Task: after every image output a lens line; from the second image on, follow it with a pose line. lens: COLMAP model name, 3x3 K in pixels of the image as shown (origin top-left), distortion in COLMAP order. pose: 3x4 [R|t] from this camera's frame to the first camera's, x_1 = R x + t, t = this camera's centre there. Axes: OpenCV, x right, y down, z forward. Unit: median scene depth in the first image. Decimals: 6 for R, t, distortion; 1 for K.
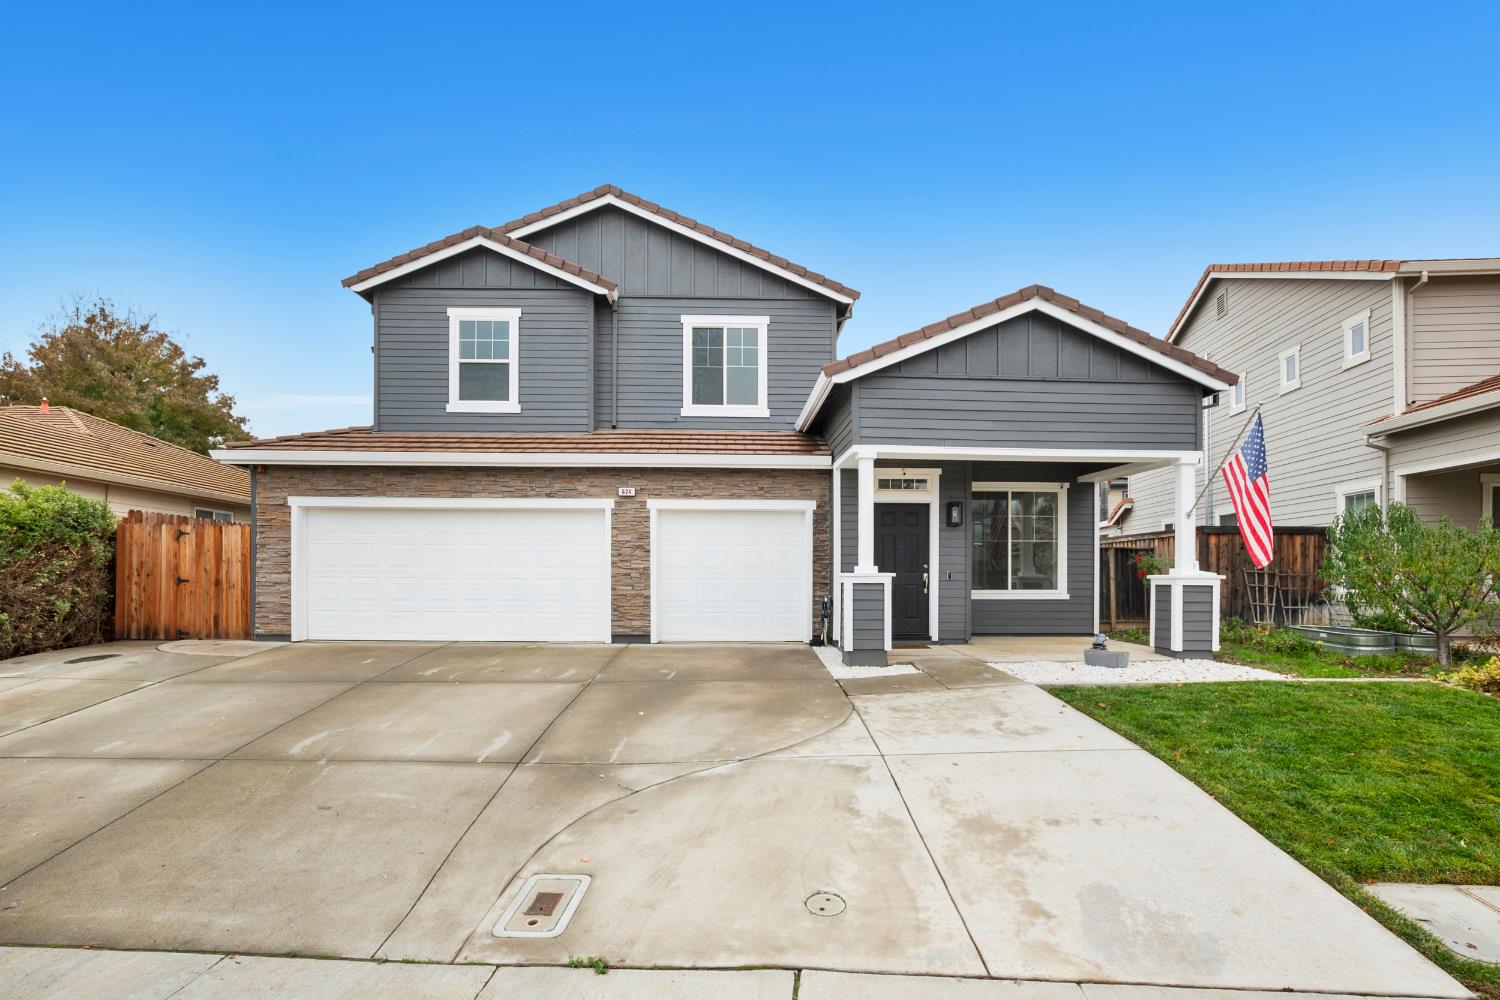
lens RADIAL K [[708.7, 0, 749.6], [0, 708.7, 507.3], [0, 0, 1]] dist [-0.026247, 0.004109]
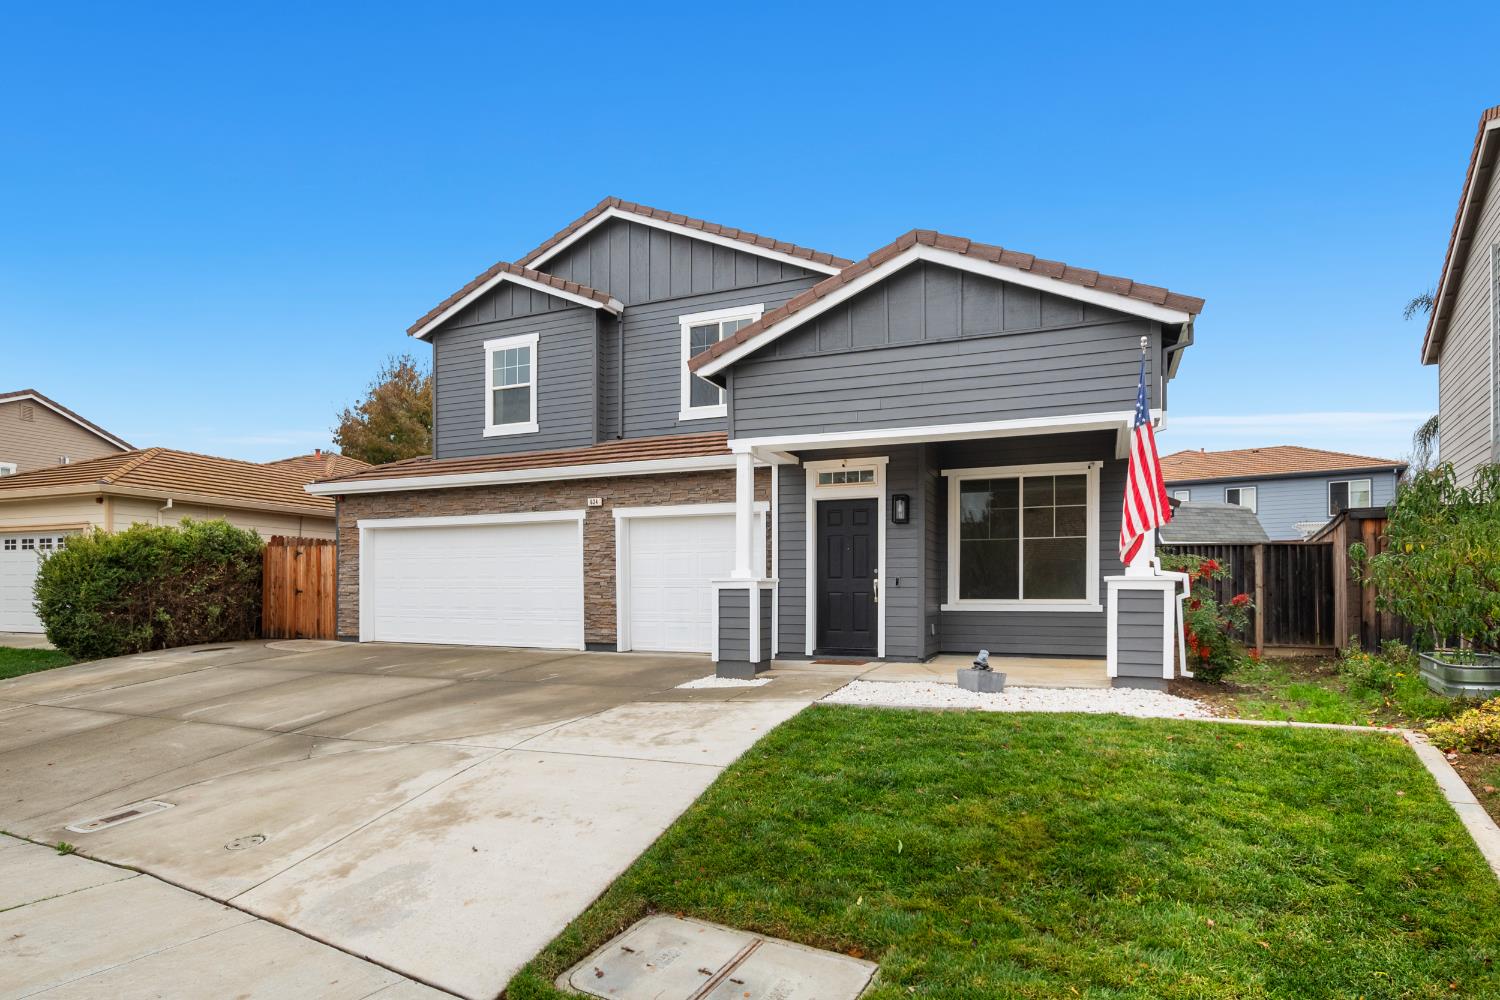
lens RADIAL K [[809.2, 0, 750.4], [0, 809.2, 512.5], [0, 0, 1]] dist [-0.015248, -0.000447]
pose [[0.905890, -0.044767, -0.421141, 0.520166], [0.043129, 0.998979, -0.013418, 0.018555], [0.421312, -0.006008, 0.906896, 0.041223]]
